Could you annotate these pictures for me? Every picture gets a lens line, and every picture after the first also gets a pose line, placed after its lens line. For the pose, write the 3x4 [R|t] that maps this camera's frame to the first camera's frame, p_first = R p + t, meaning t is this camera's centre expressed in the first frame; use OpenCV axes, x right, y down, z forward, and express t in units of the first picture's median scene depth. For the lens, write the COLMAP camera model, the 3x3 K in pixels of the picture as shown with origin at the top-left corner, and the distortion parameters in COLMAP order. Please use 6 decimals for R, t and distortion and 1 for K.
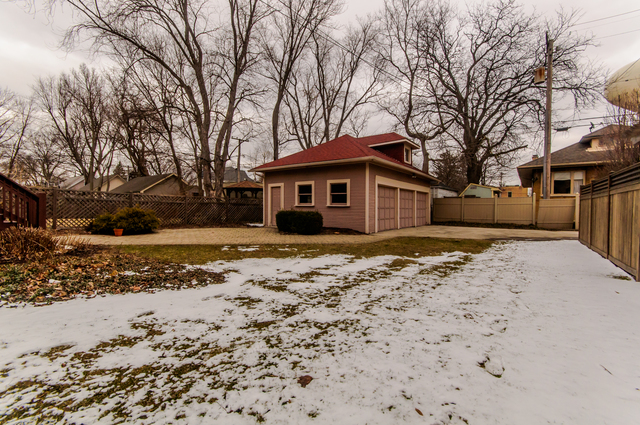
lens RADIAL K [[281.3, 0, 319.7], [0, 281.3, 211.5], [0, 0, 1]] dist [0.003999, -0.000111]
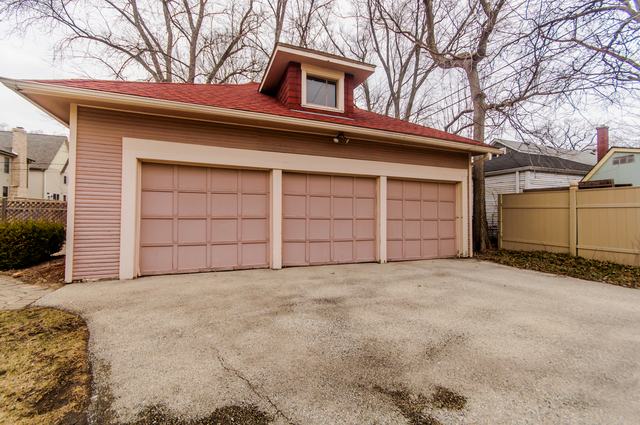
lens RADIAL K [[281.3, 0, 320.2], [0, 281.3, 213.1], [0, 0, 1]] dist [0.003999, -0.000111]
pose [[0.846489, -0.002576, -0.532399, 0.540039], [-0.009913, 0.999739, -0.020599, -0.011139], [0.532313, 0.022714, 0.846243, 0.669332]]
